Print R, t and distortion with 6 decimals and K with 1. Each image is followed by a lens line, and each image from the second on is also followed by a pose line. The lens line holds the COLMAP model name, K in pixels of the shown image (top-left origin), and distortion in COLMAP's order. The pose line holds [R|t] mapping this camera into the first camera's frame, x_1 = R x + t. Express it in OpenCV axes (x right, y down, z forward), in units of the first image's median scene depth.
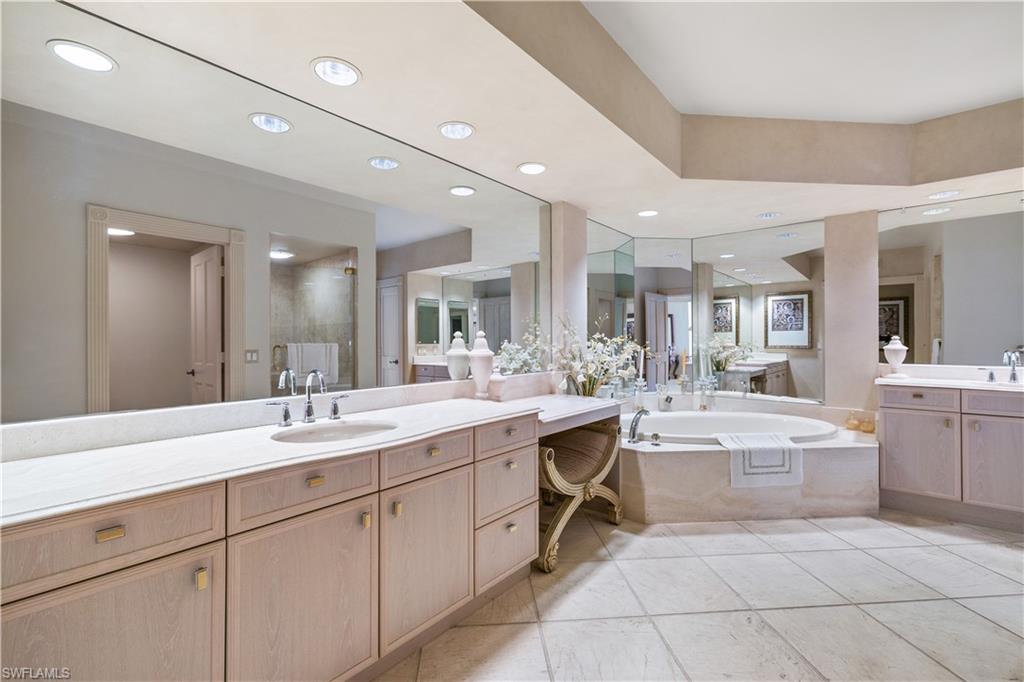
lens RADIAL K [[443.5, 0, 509.6], [0, 443.5, 335.7], [0, 0, 1]] dist [0.001299, 0.000062]
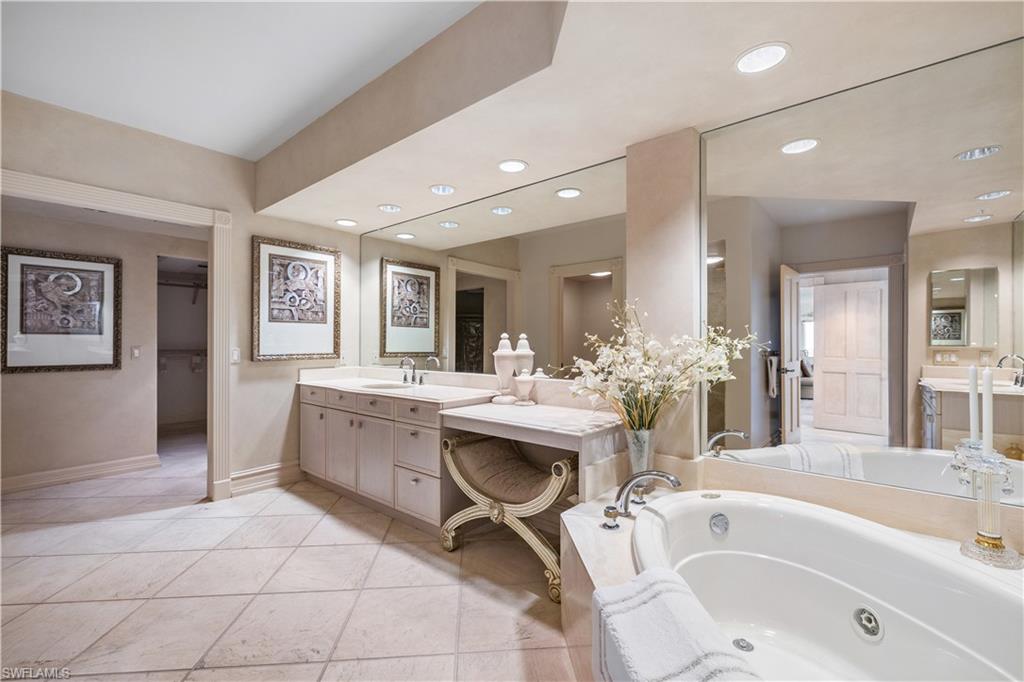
lens RADIAL K [[443.5, 0, 509.6], [0, 443.5, 335.7], [0, 0, 1]] dist [0.001299, 0.000062]
pose [[-0.021330, -0.011249, -0.999709, 1.171760], [0.013225, 0.999846, -0.011533, 0.009053], [0.999685, -0.013467, -0.021177, 1.153253]]
